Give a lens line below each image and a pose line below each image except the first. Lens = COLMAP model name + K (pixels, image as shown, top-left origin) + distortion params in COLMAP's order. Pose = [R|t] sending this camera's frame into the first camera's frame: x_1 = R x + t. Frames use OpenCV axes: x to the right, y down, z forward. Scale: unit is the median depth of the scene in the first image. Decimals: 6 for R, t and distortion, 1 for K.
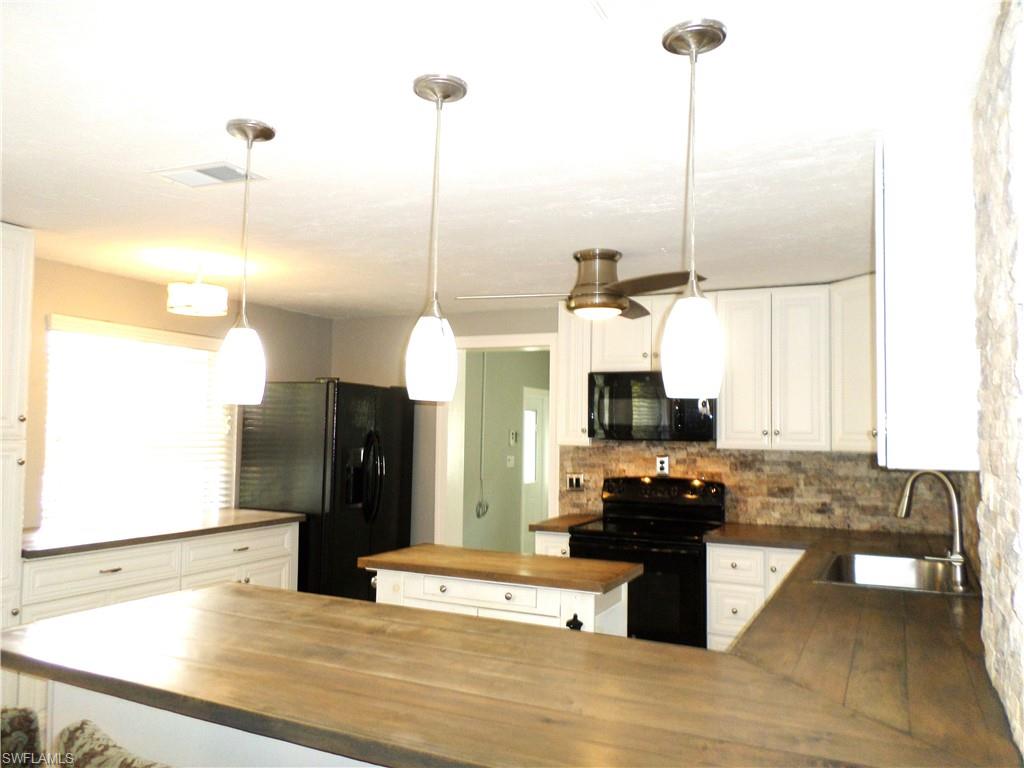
lens RADIAL K [[783.2, 0, 512.0], [0, 783.2, 384.0], [0, 0, 1]] dist [-0.010253, -0.008981]
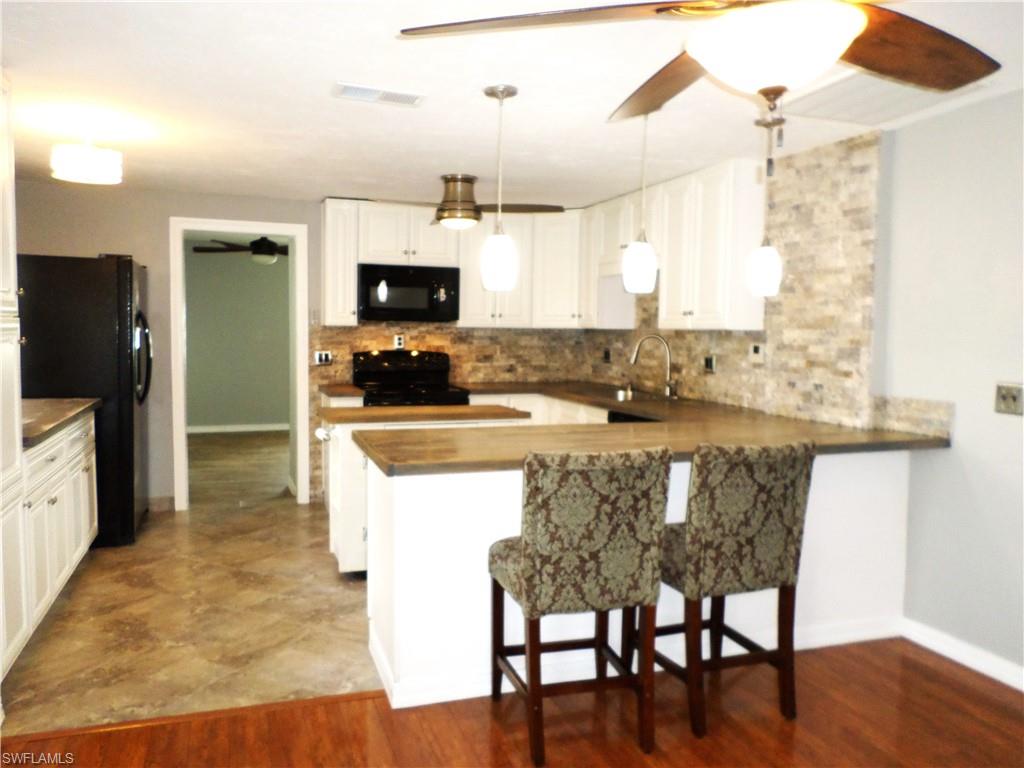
lens RADIAL K [[783.2, 0, 512.0], [0, 783.2, 384.0], [0, 0, 1]] dist [-0.010253, -0.008981]
pose [[0.713134, -0.056539, 0.698744, -0.586582], [-0.047564, 0.990543, 0.128693, 0.001898], [-0.699412, -0.125010, 0.703701, -0.017785]]
